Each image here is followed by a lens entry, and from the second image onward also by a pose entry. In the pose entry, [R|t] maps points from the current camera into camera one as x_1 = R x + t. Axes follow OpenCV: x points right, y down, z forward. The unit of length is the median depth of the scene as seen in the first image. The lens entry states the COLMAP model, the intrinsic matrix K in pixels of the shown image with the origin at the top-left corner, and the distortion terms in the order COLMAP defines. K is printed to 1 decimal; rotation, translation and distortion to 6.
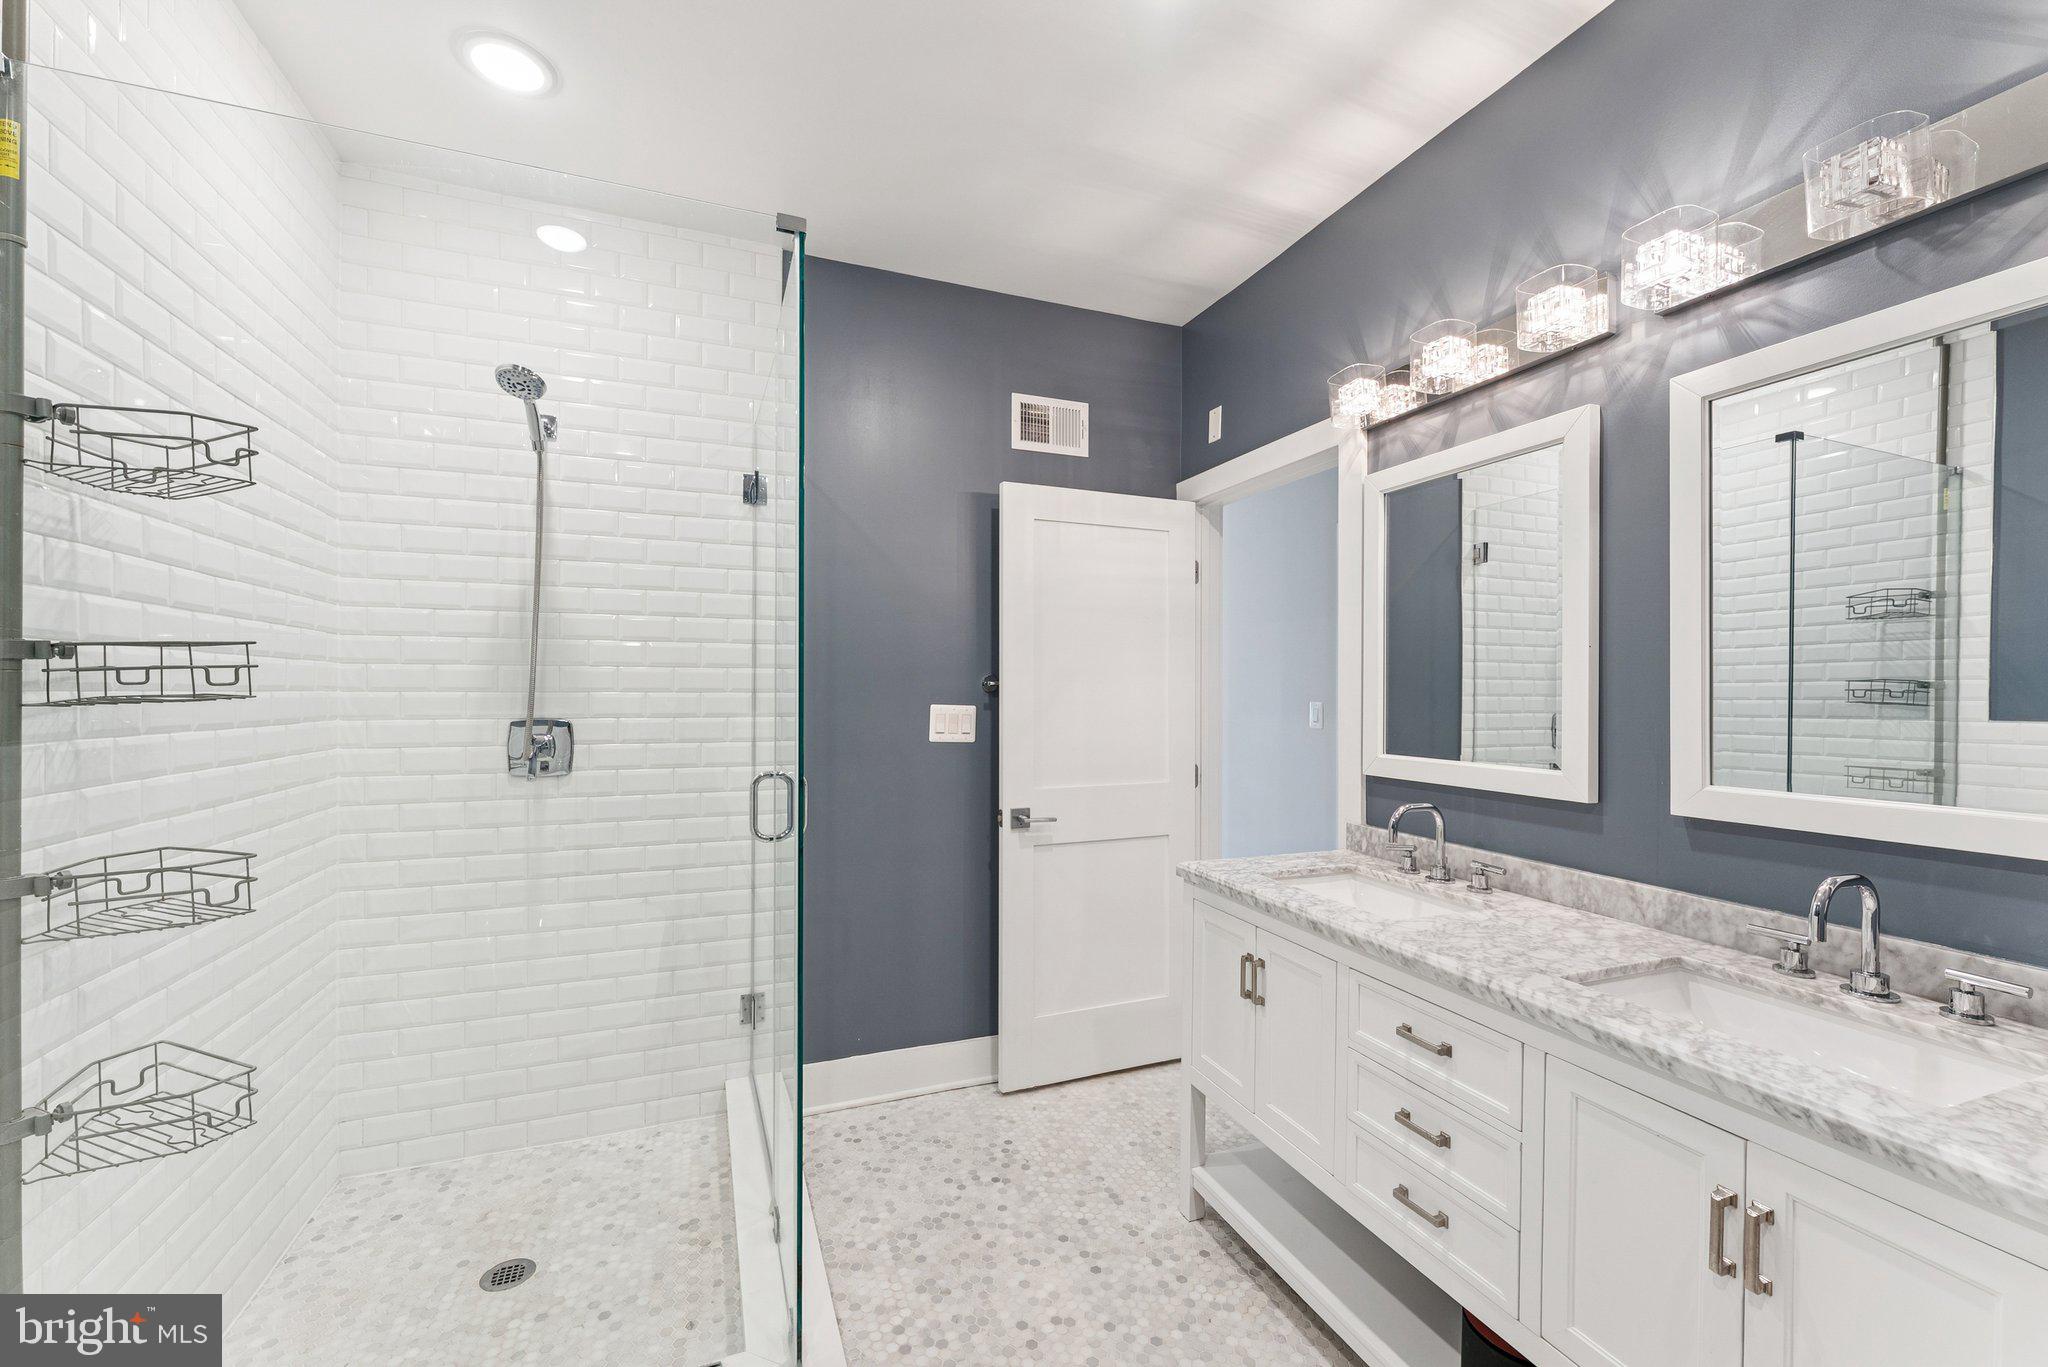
lens RADIAL K [[829.0, 0, 1009.3], [0, 829.0, 691.8], [0, 0, 1]] dist [-0.002191, -0.000128]
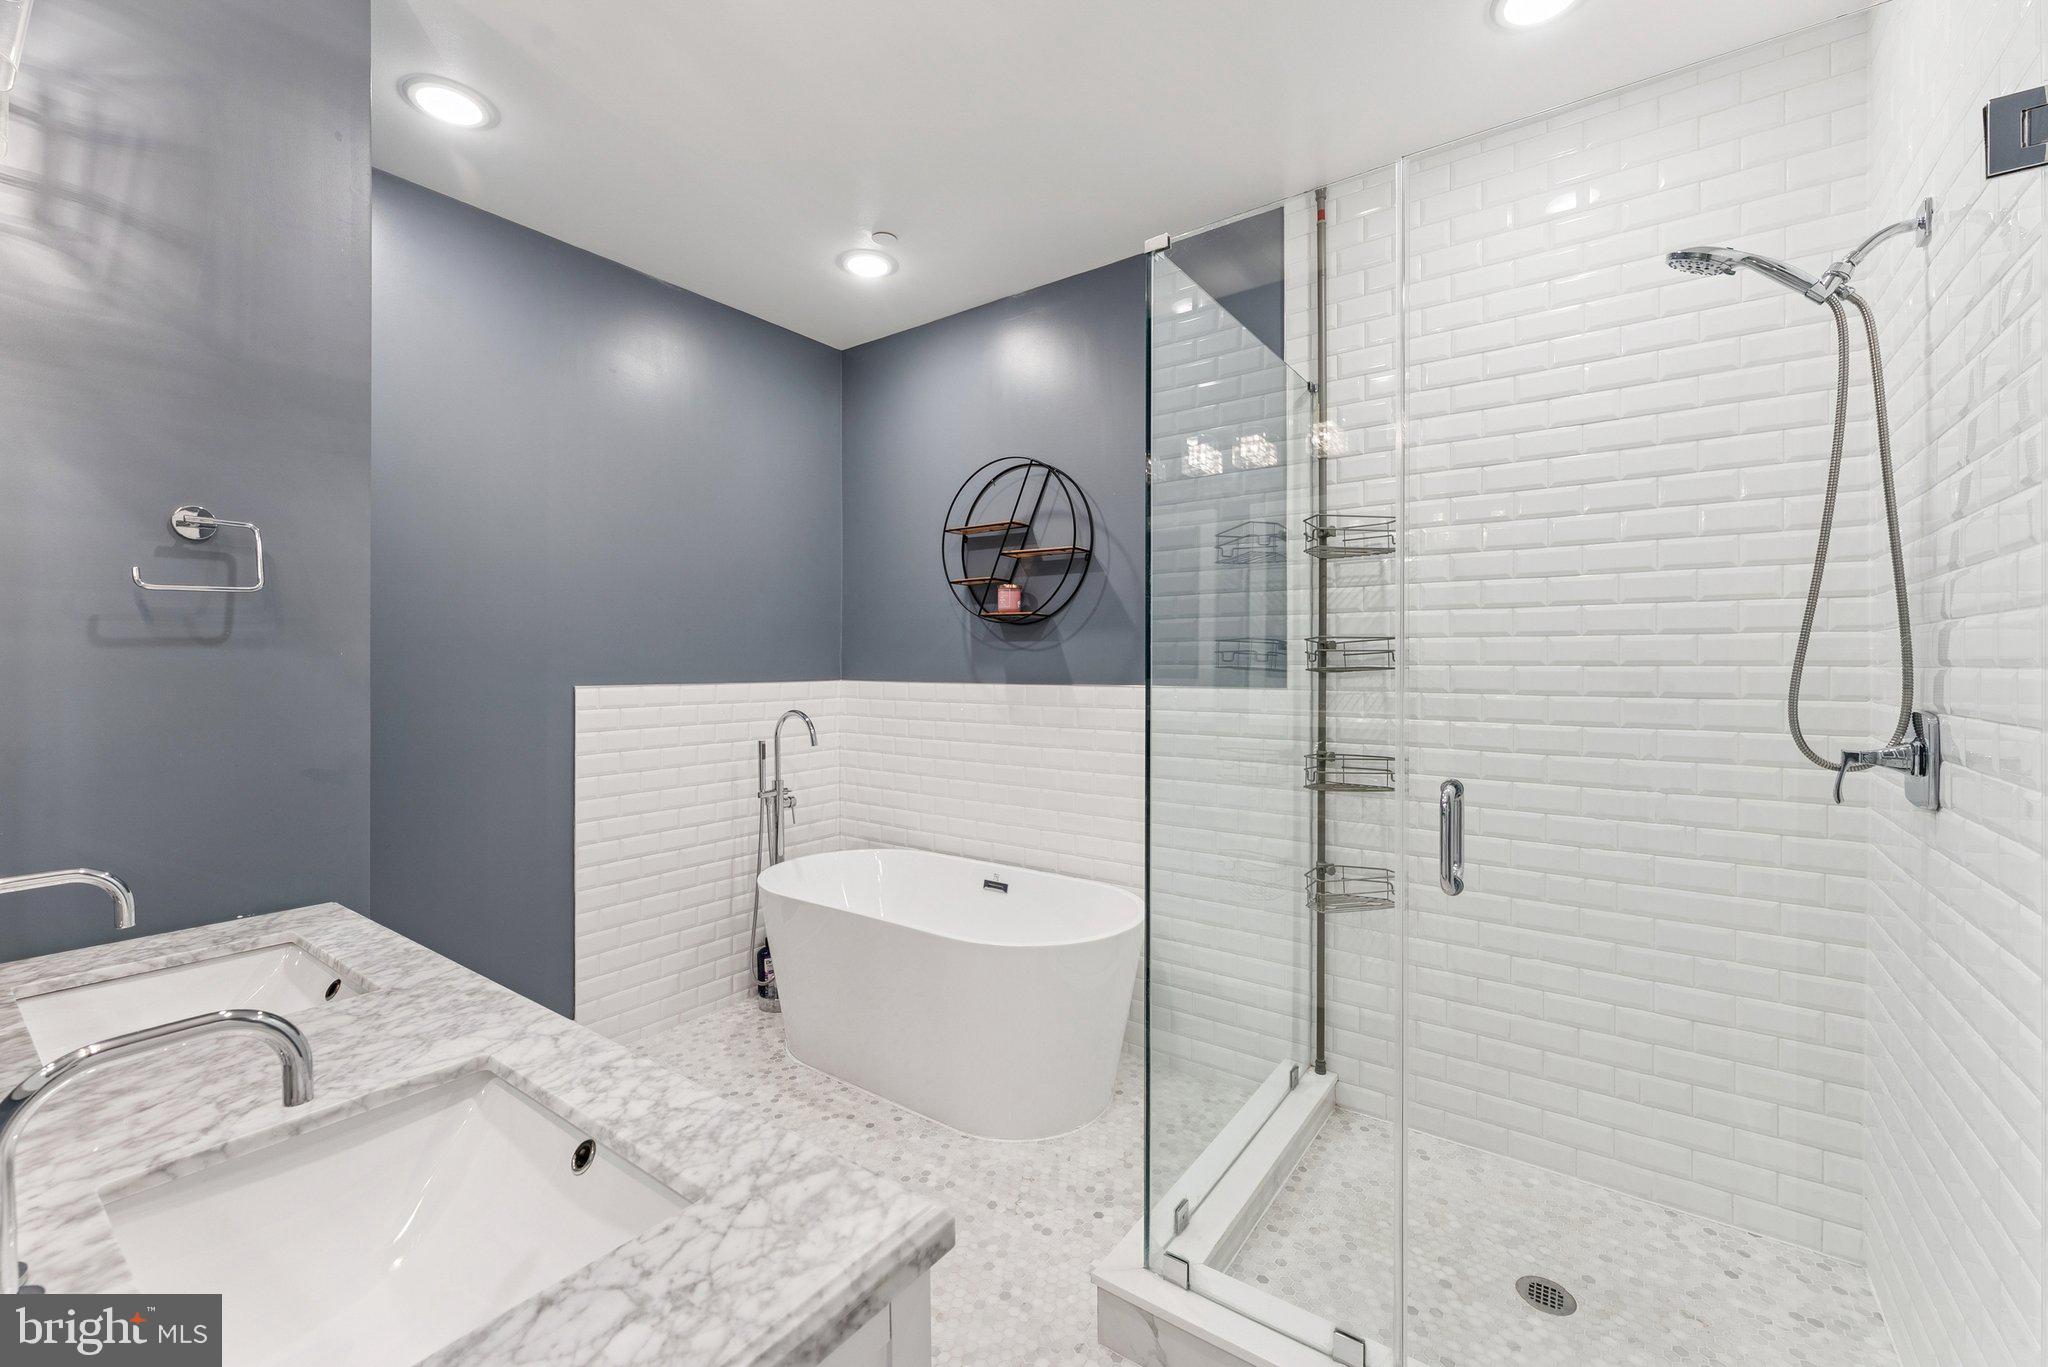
lens RADIAL K [[829.0, 0, 1006.2], [0, 829.0, 667.6], [0, 0, 1]] dist [-0.002191, -0.000128]
pose [[-0.844008, -0.001479, -0.536328, 0.491838], [-0.005543, 0.999967, 0.005965, -0.001013], [0.536301, 0.008008, -0.843989, 1.775019]]
